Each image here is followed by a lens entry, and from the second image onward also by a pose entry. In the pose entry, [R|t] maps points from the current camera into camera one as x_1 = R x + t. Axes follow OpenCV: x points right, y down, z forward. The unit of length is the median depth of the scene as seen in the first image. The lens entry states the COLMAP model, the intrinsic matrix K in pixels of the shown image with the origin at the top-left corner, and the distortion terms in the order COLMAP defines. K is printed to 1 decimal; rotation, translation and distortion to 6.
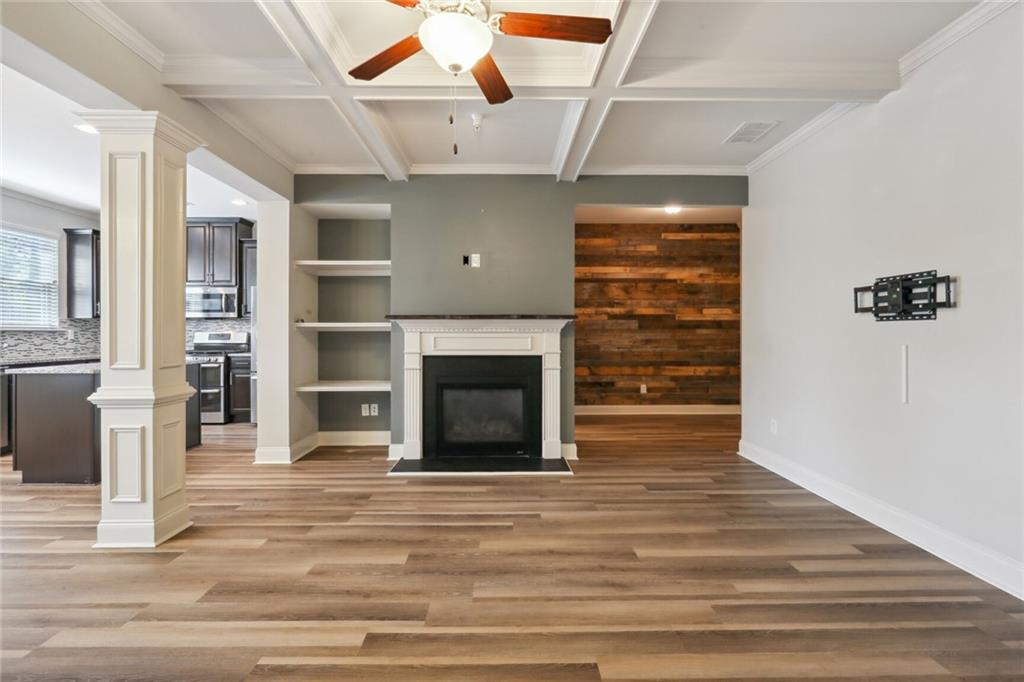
lens RADIAL K [[493.6, 0, 512.4], [0, 493.6, 334.1], [0, 0, 1]] dist [-0.006689, 0.000165]
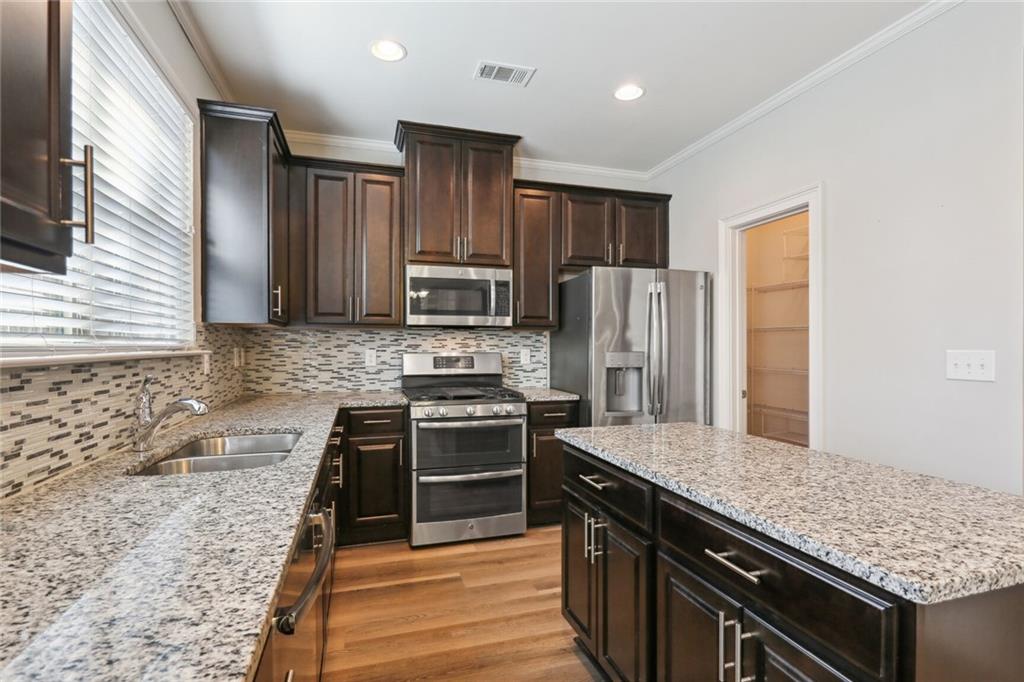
lens RADIAL K [[493.4, 0, 509.7], [0, 493.4, 349.1], [0, 0, 1]] dist [-0.001555, 0.000139]
pose [[0.960427, -0.002158, 0.278525, -1.072892], [0.000854, 0.999988, 0.004805, -0.017144], [-0.278532, -0.004377, 0.960417, 0.744578]]
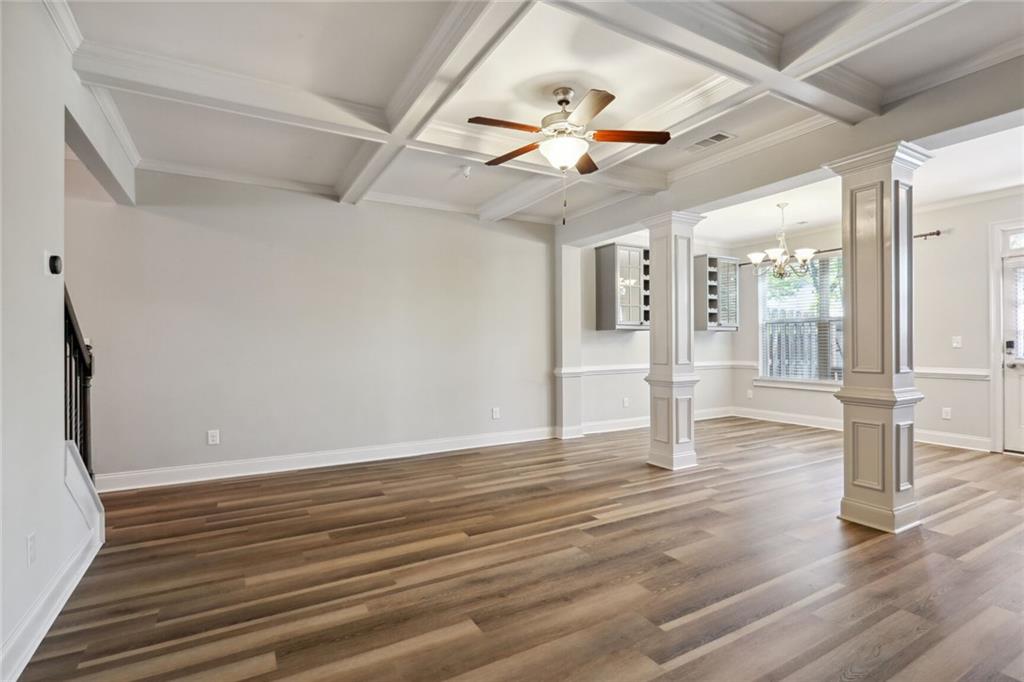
lens RADIAL K [[490.8, 0, 508.6], [0, 490.8, 340.1], [0, 0, 1]] dist [-0.005152, 0.000753]
pose [[-0.878650, 0.004989, -0.477441, 0.350235], [0.007287, 0.999969, -0.002962, -0.005402], [0.477411, -0.006082, -0.878659, 1.042950]]
